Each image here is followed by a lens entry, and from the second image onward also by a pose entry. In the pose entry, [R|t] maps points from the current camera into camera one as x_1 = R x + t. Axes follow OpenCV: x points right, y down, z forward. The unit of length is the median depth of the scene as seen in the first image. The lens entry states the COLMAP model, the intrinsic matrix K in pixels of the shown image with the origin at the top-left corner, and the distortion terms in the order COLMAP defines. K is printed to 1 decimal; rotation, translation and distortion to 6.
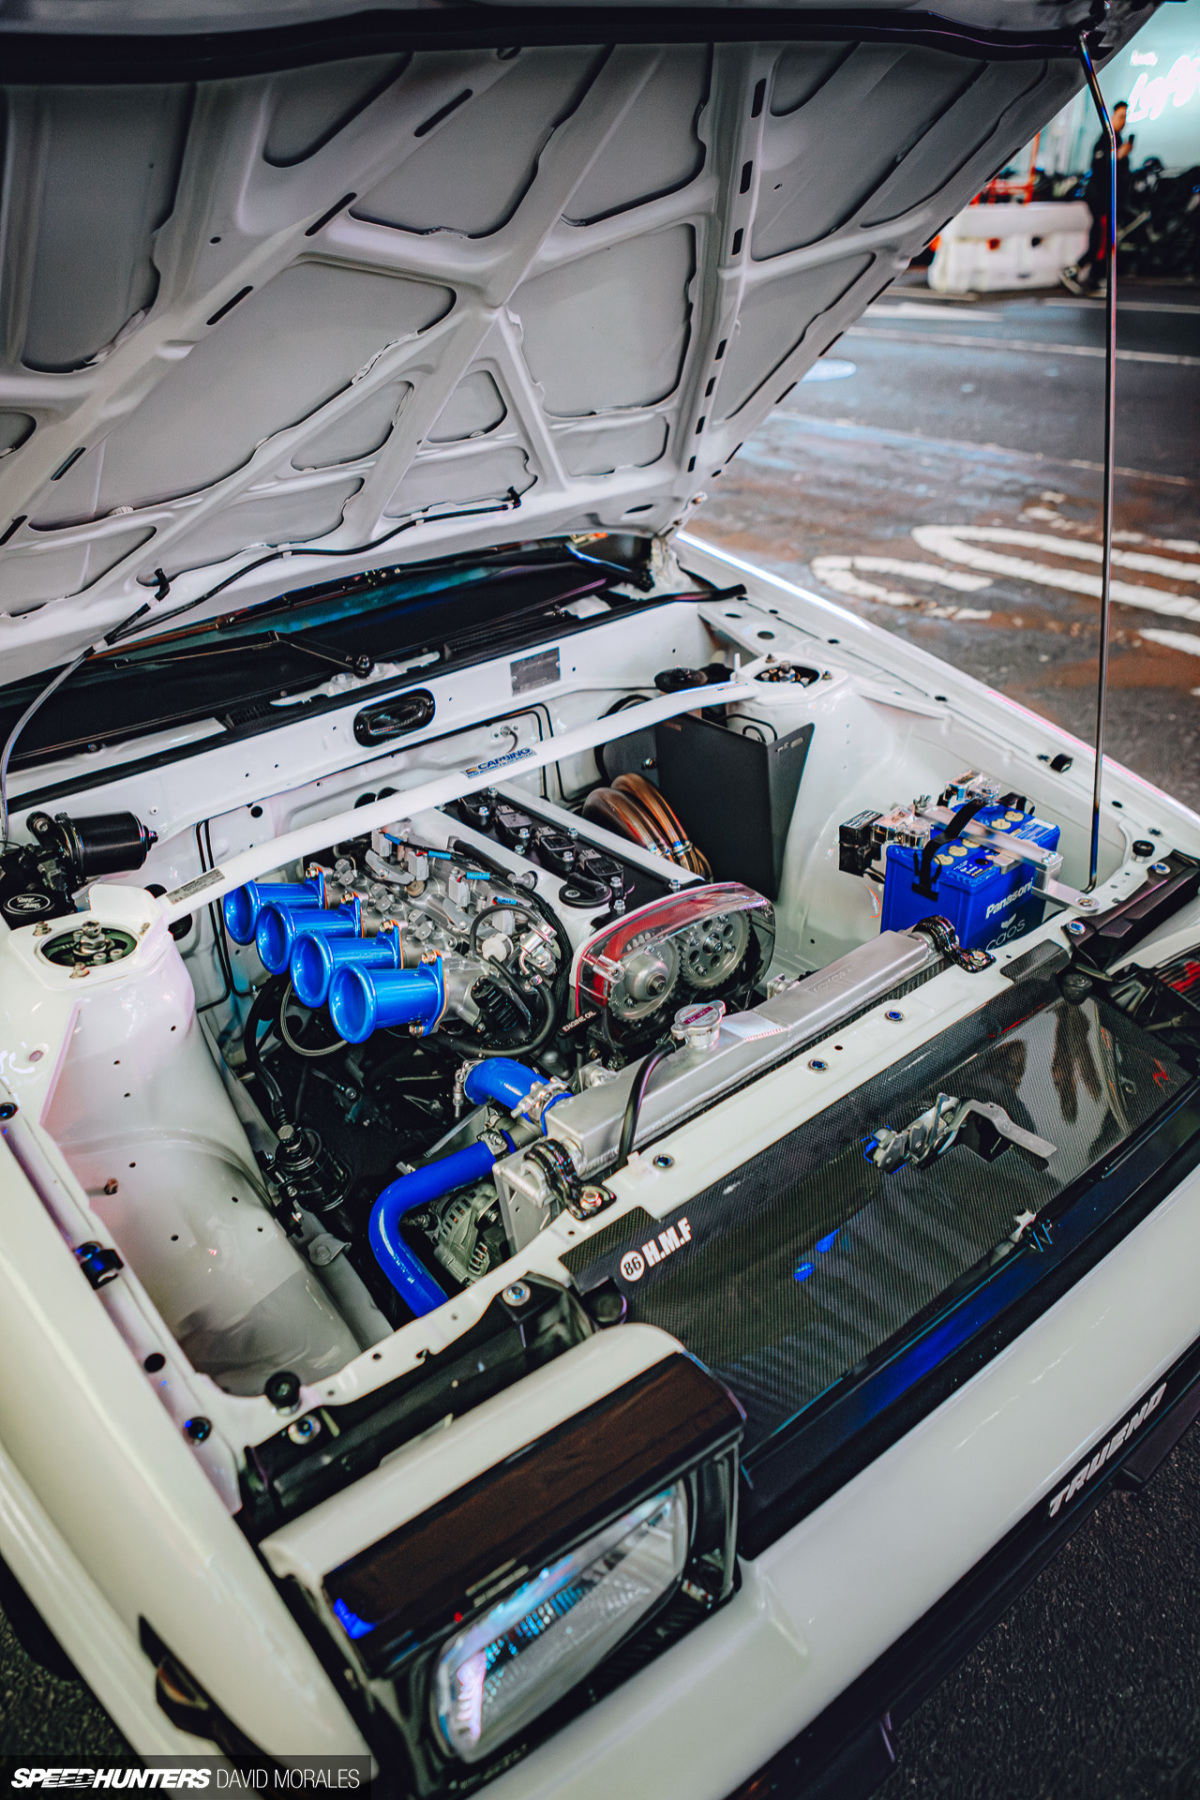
lens RADIAL K [[1287.8, 0, 600.0], [0, 1287.8, 900.0], [0, 0, 1]] dist [0.009216, 0.002698]
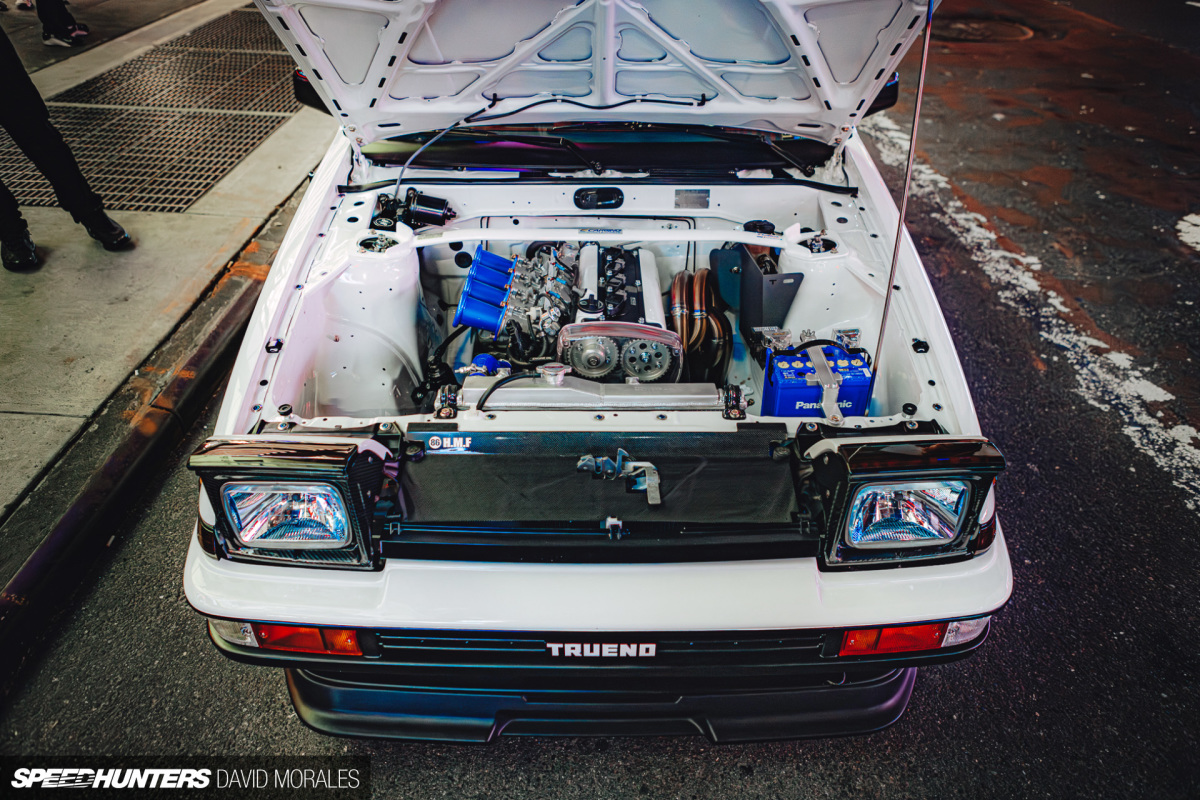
lens RADIAL K [[858.6, 0, 600.0], [0, 858.6, 400.0], [0, 0, 1]] dist [0.009216, 0.002698]
pose [[0.779433, 0.396321, -0.485195, 0.614891], [-0.358137, 0.917318, 0.173968, -0.094708], [0.514025, 0.038169, 0.856925, -0.086301]]
